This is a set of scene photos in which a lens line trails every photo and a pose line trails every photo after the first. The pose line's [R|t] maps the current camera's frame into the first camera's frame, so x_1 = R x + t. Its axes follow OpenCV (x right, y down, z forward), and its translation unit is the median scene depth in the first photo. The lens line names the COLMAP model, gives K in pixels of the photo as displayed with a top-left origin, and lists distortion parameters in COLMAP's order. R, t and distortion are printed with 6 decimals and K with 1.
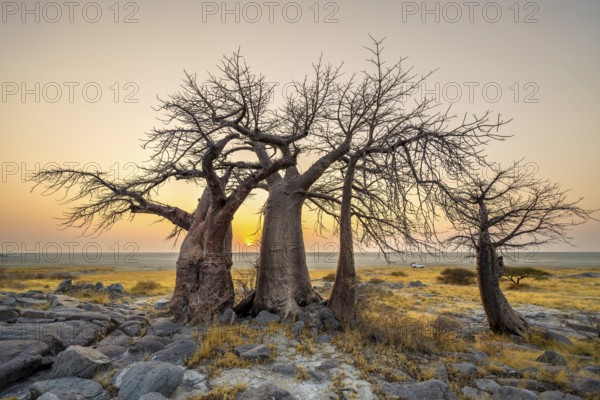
lens RADIAL K [[240.4, 0, 301.3], [0, 240.4, 197.5], [0, 0, 1]] dist [-0.000487, 0.000085]
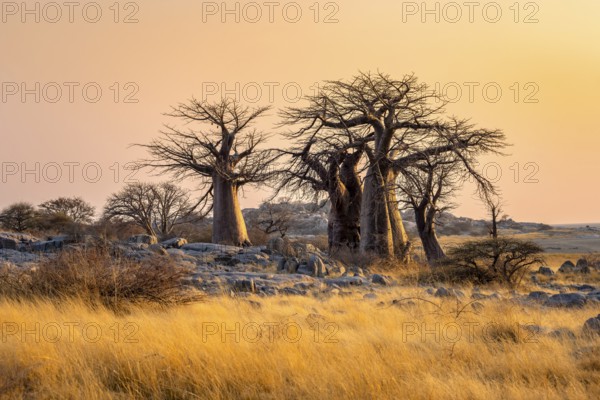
lens RADIAL K [[1343.6, 0, 300.0], [0, 1343.6, 200.0], [0, 0, 1]] dist [-0.012724, -0.062524]
pose [[0.377373, -0.031580, -0.925523, 6.741024], [0.236231, 0.969637, 0.063235, -0.412641], [0.895424, -0.242500, 0.373375, -2.063504]]
